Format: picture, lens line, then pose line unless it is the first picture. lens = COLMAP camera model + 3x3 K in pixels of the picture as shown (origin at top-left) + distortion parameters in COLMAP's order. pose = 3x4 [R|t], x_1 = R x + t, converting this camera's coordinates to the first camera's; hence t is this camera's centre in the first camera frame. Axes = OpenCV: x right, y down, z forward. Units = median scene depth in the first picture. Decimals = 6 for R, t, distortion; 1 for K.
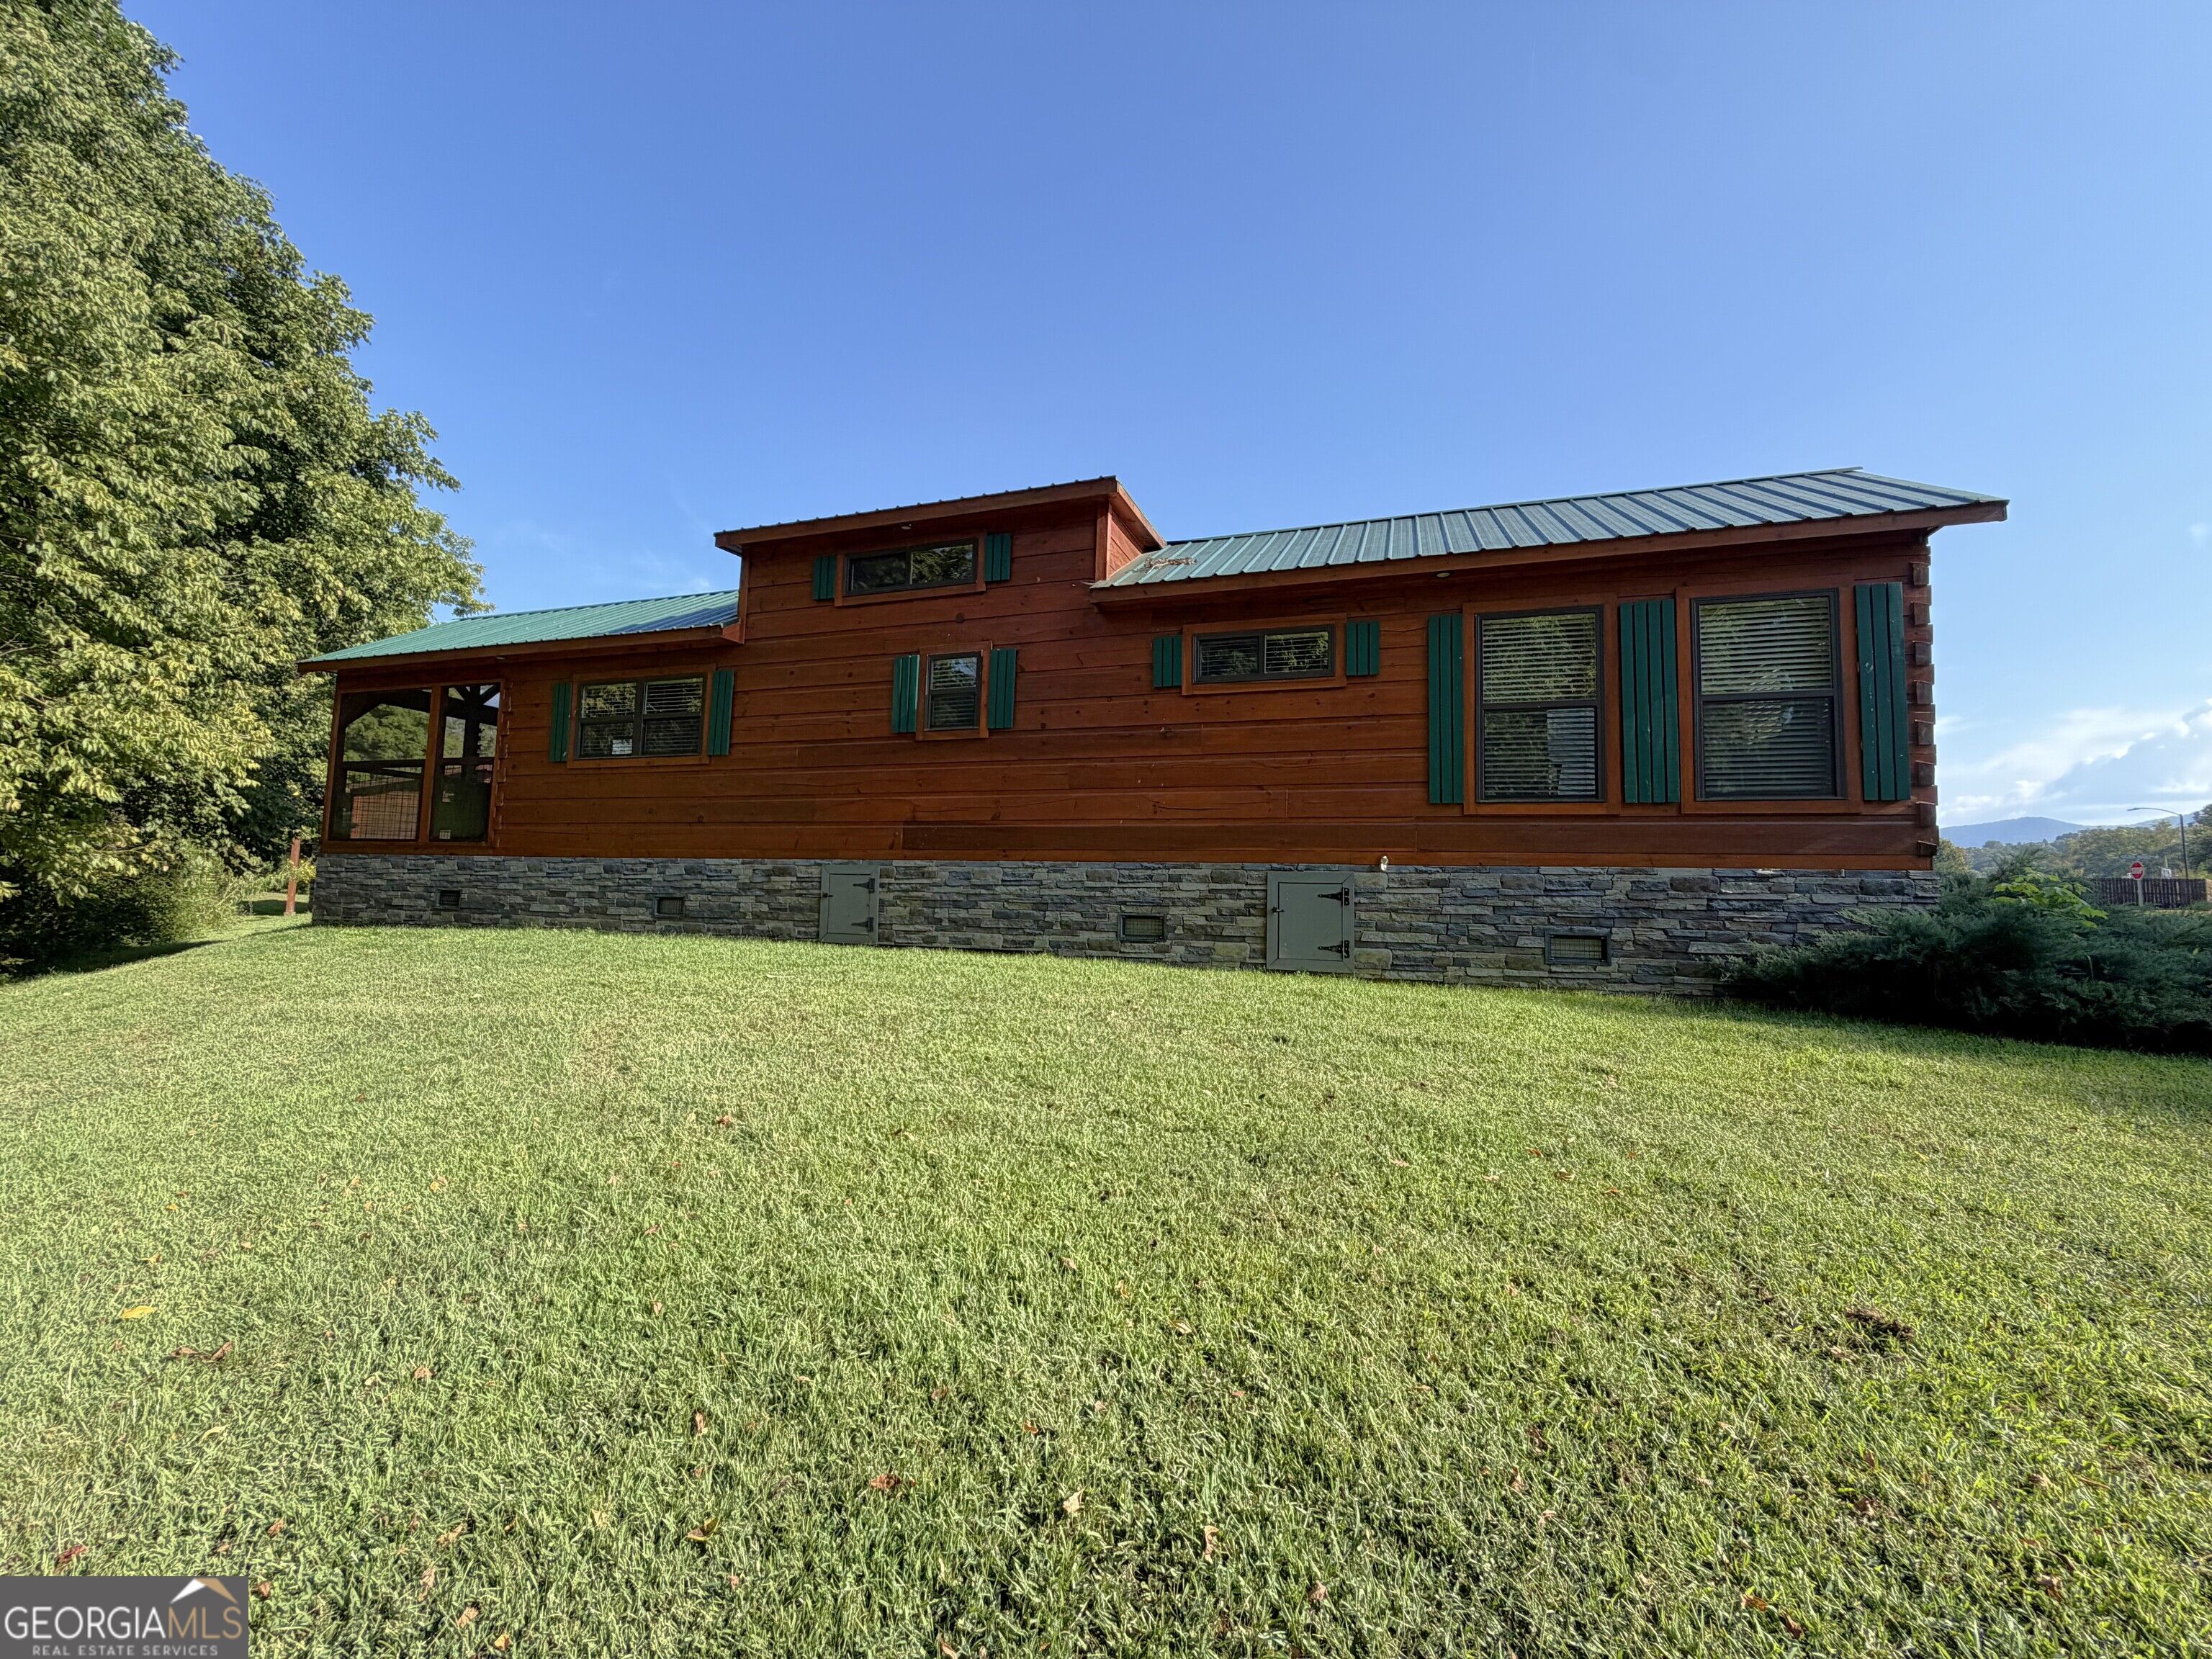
lens RADIAL K [[879.6, 0, 1101.6], [0, 879.6, 827.7], [0, 0, 1]] dist [0.000103, 0.000248]
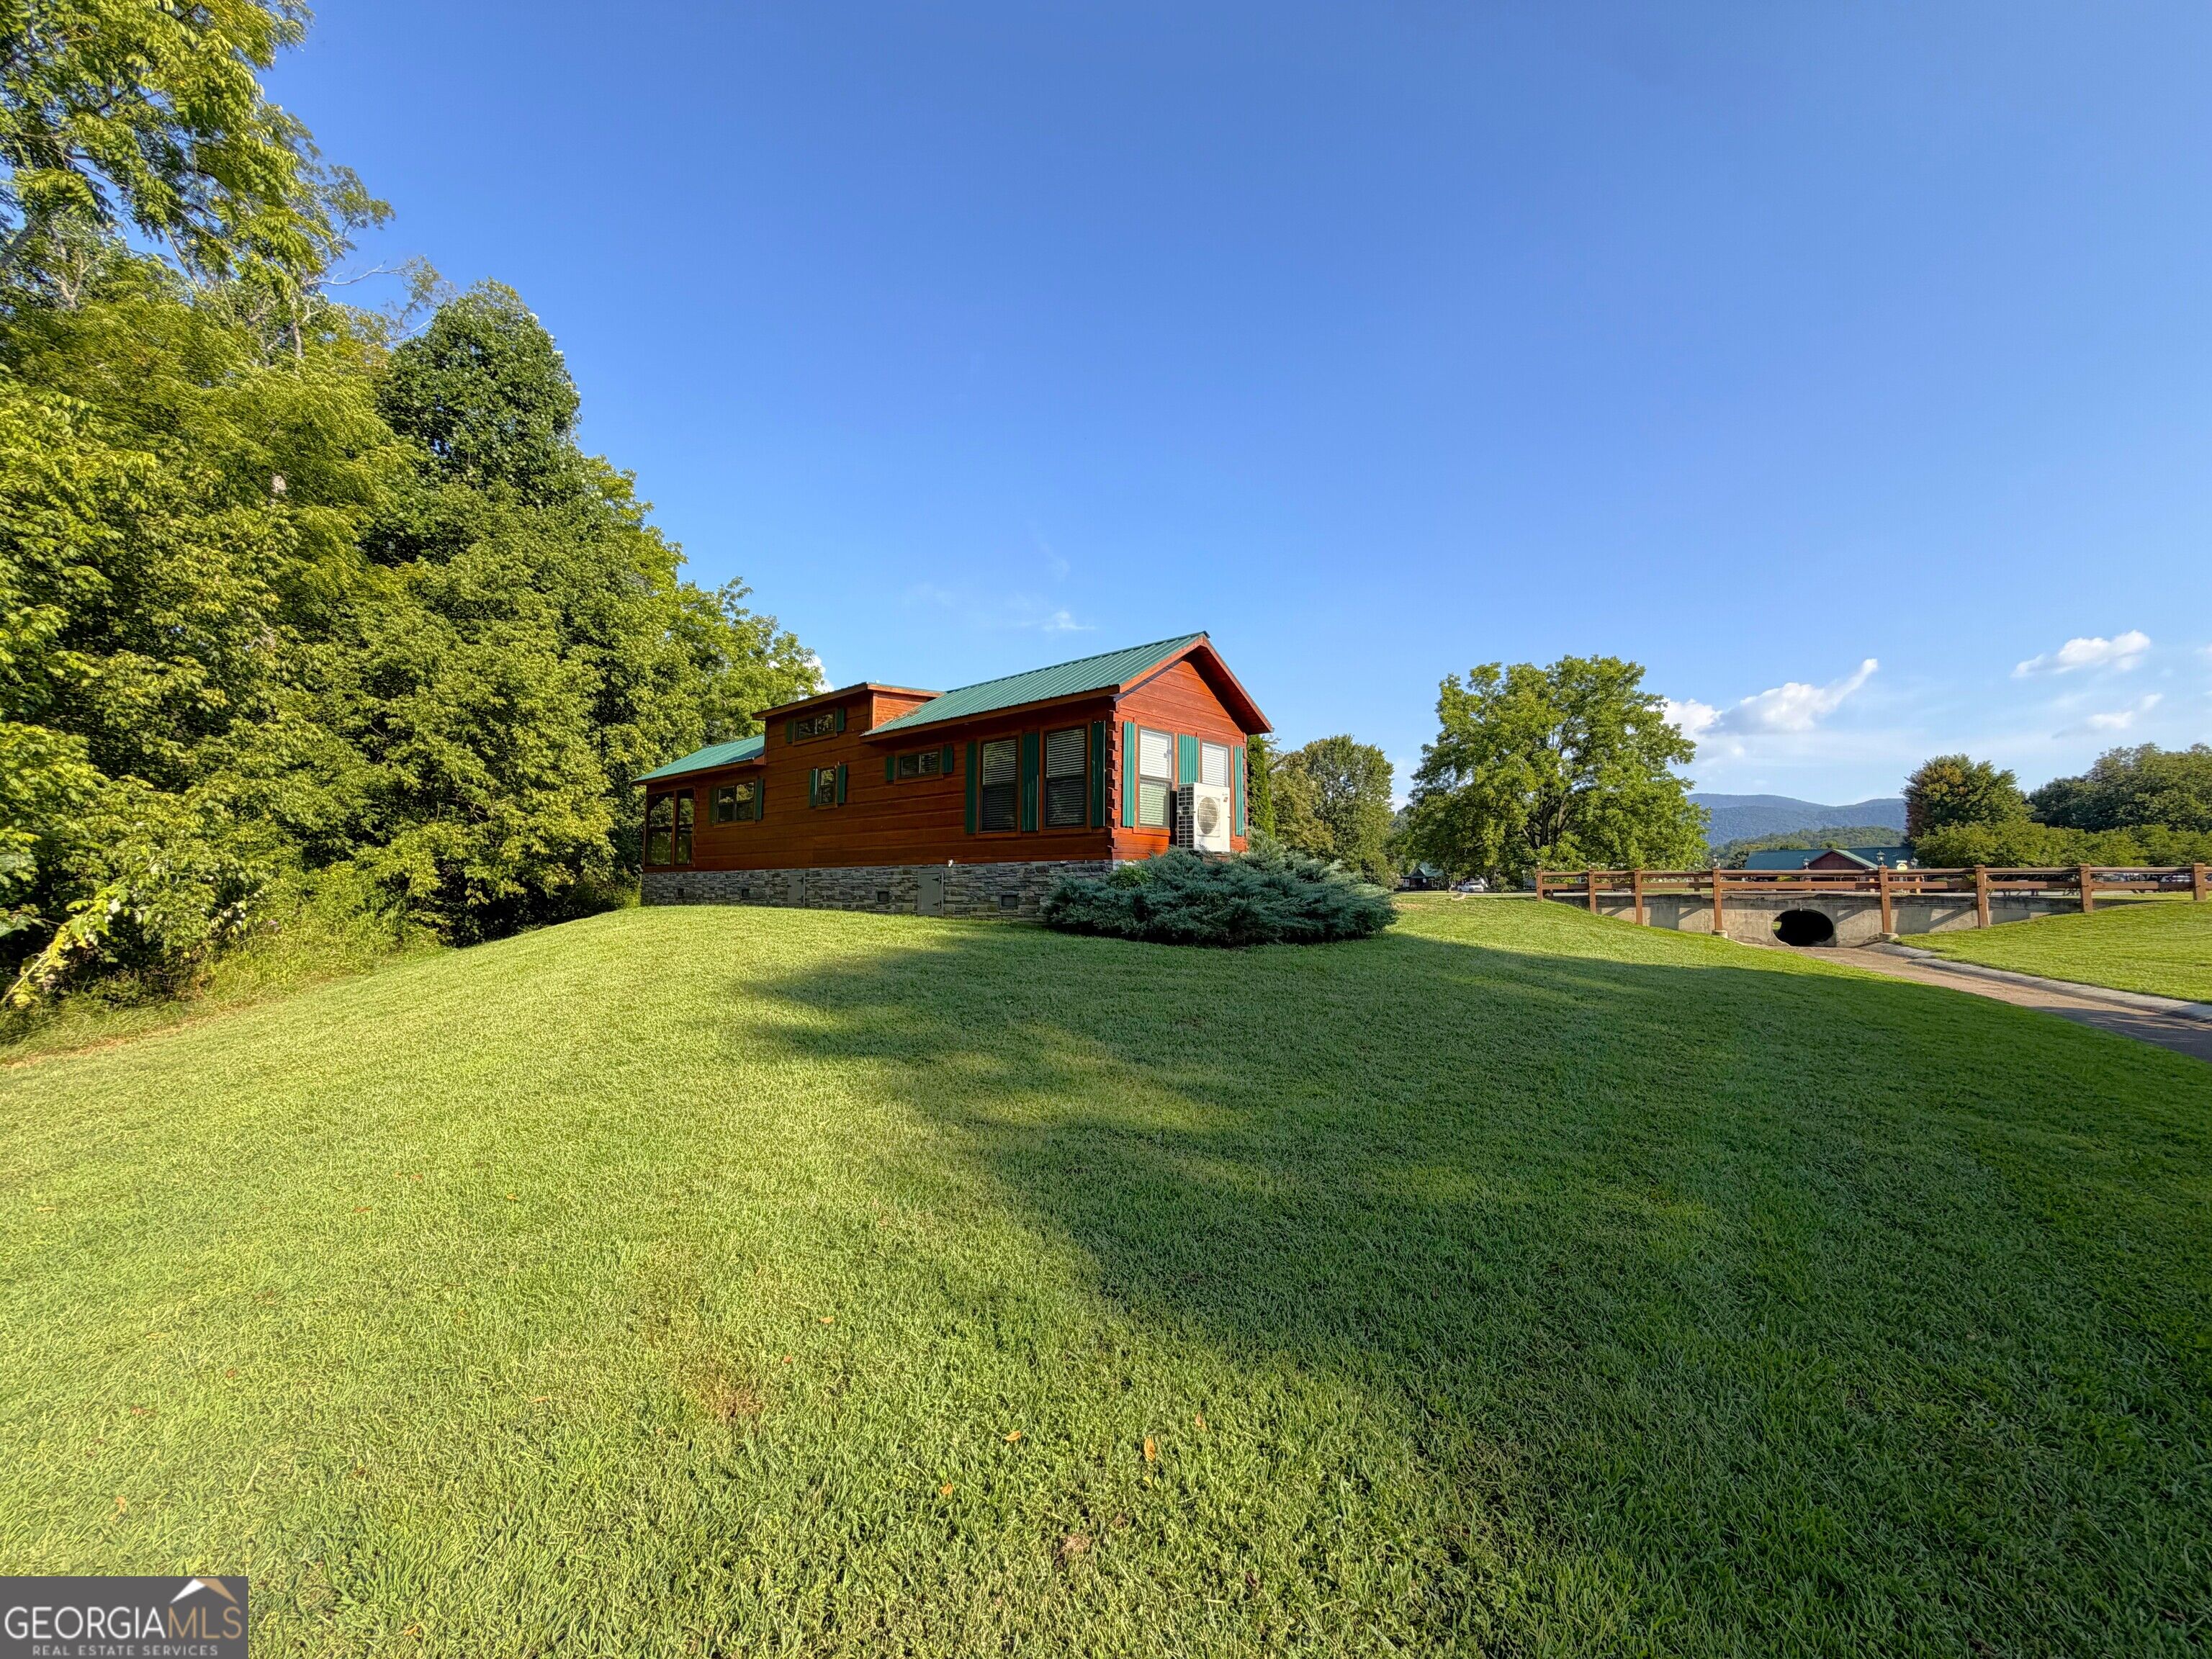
lens RADIAL K [[879.6, 0, 1101.6], [0, 879.6, 827.7], [0, 0, 1]] dist [0.000103, 0.000248]
pose [[0.921815, -0.047849, -0.384666, 1.267977], [0.048250, 0.998798, -0.008615, -0.007899], [0.384616, -0.010619, 0.923016, -0.692586]]
